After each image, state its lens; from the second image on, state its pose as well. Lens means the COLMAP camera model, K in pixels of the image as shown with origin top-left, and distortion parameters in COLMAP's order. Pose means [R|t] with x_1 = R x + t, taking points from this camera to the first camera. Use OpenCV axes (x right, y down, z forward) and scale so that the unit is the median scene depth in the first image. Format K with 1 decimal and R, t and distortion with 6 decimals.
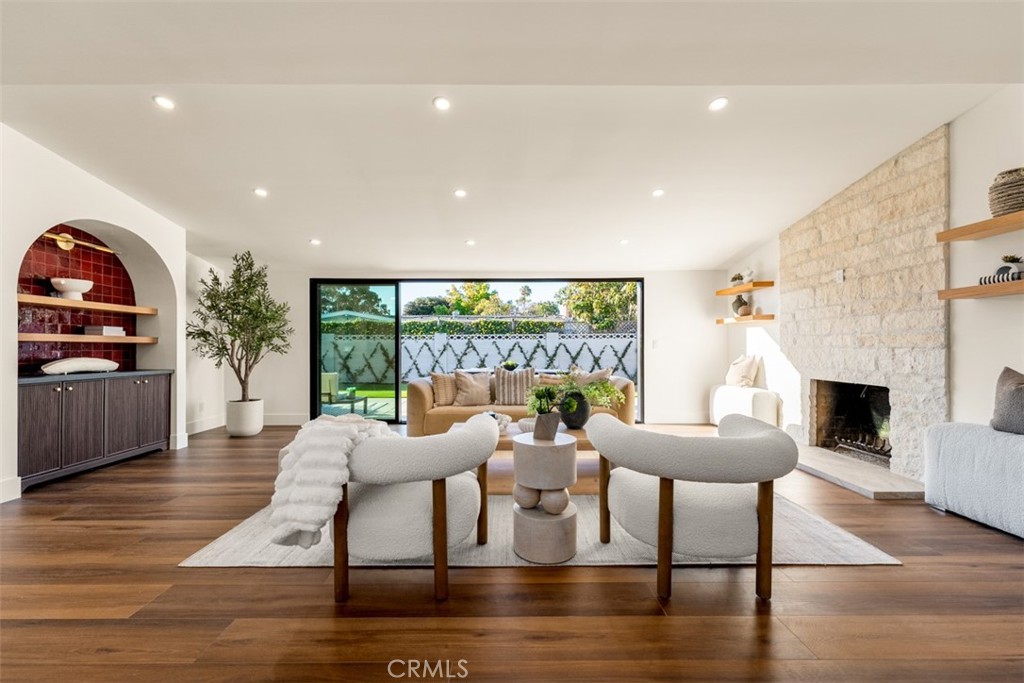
lens RADIAL K [[410.8, 0, 513.3], [0, 410.8, 346.9], [0, 0, 1]] dist [-0.004610, -0.000630]
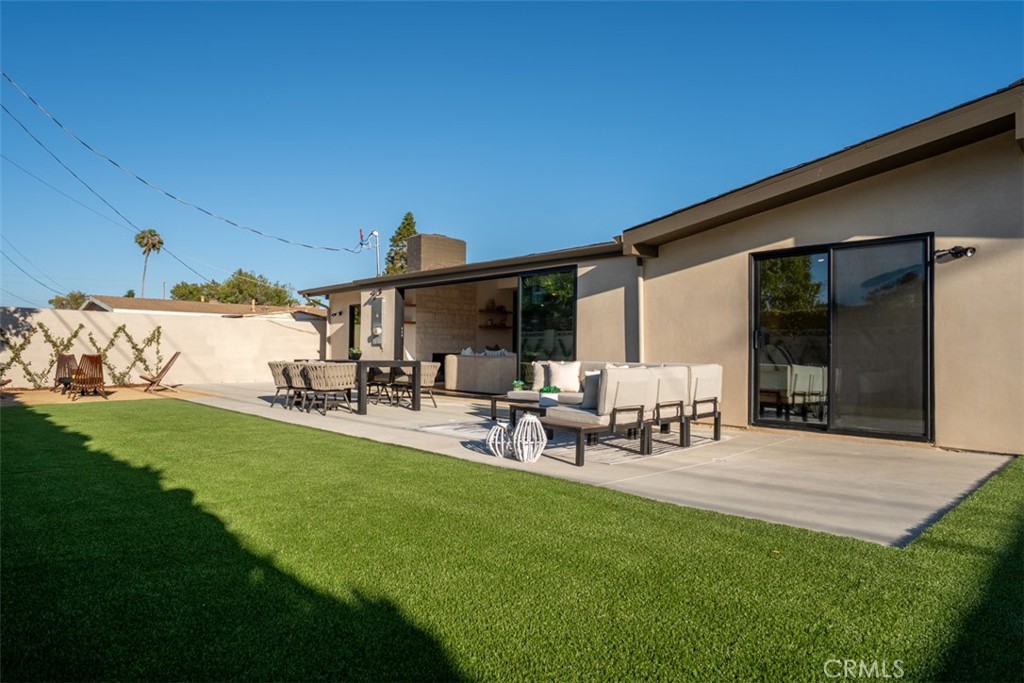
lens RADIAL K [[594.9, 0, 509.9], [0, 594.9, 340.7], [0, 0, 1]] dist [0.005306, 0.000052]
pose [[-0.678818, 0.007018, 0.734273, -1.650850], [-0.011941, 0.999717, -0.020595, 0.060011], [-0.734210, -0.022748, -0.678541, 2.412848]]
